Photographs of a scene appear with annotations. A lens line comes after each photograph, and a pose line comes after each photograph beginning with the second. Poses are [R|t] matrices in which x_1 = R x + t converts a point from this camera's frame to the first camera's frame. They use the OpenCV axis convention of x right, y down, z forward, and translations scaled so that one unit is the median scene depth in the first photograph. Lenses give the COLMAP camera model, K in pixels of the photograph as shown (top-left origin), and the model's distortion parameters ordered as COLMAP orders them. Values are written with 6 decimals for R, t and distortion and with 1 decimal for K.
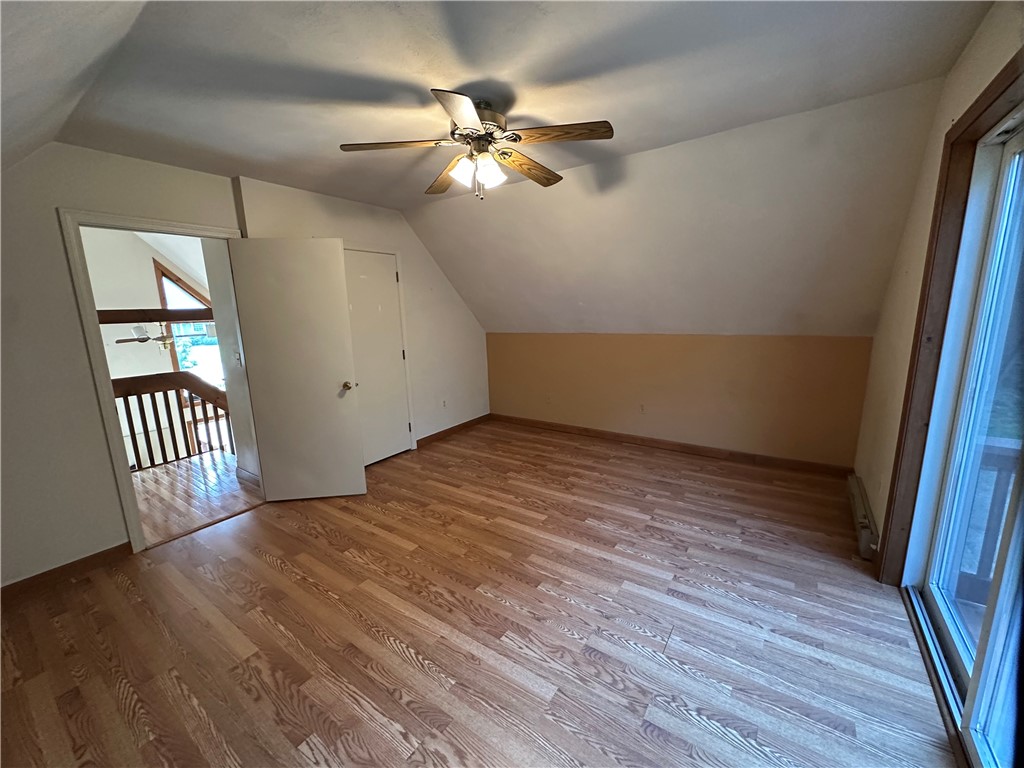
lens RADIAL K [[408.3, 0, 508.6], [0, 408.3, 387.1], [0, 0, 1]] dist [-0.004322, 0.000953]
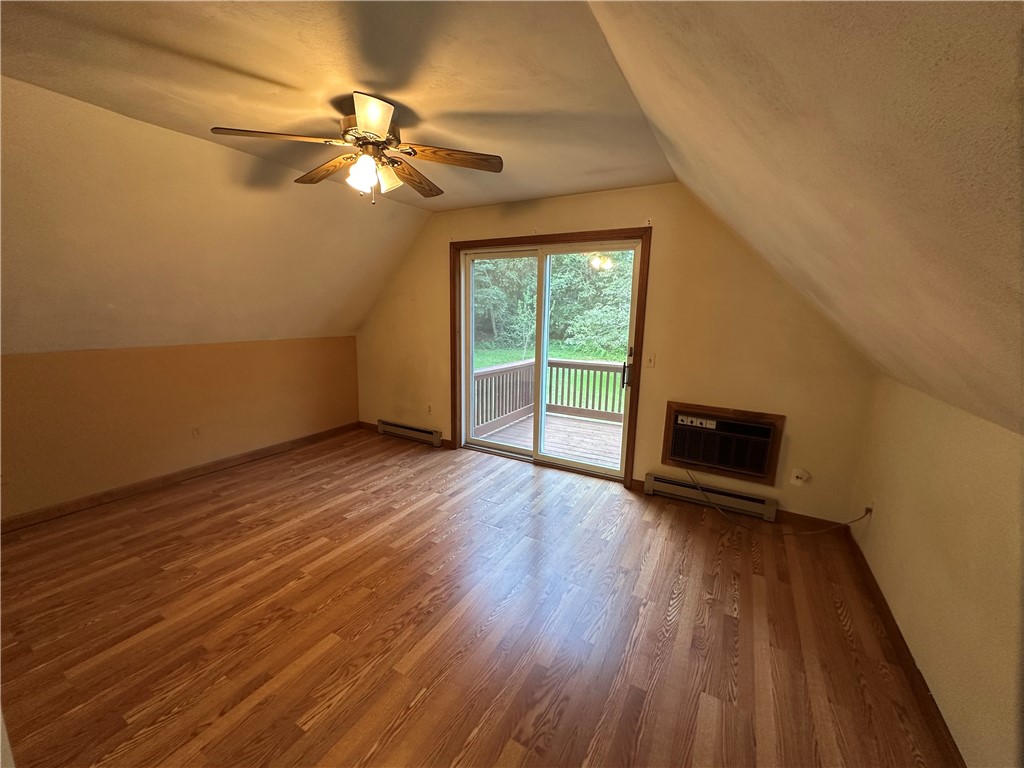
lens RADIAL K [[408.3, 0, 517.0], [0, 408.3, 386.1], [0, 0, 1]] dist [-0.004322, 0.000953]
pose [[-0.108782, -0.150625, 0.982588, -0.951809], [0.177249, 0.969674, 0.168268, -0.110536], [-0.978136, 0.192468, -0.078785, 0.678223]]
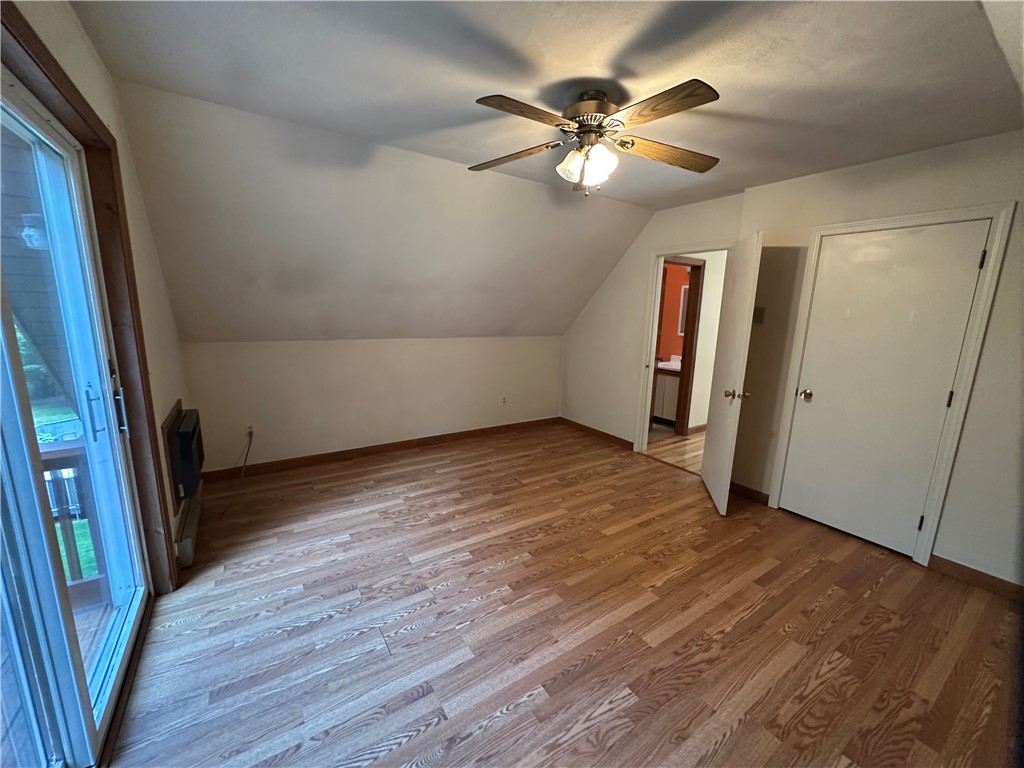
lens RADIAL K [[408.3, 0, 510.2], [0, 408.3, 385.1], [0, 0, 1]] dist [-0.004322, 0.000953]
pose [[-0.368537, 0.192349, -0.909496, 0.783072], [-0.193123, 0.941173, 0.277304, -0.225867], [0.909332, 0.277841, -0.309710, 1.037534]]
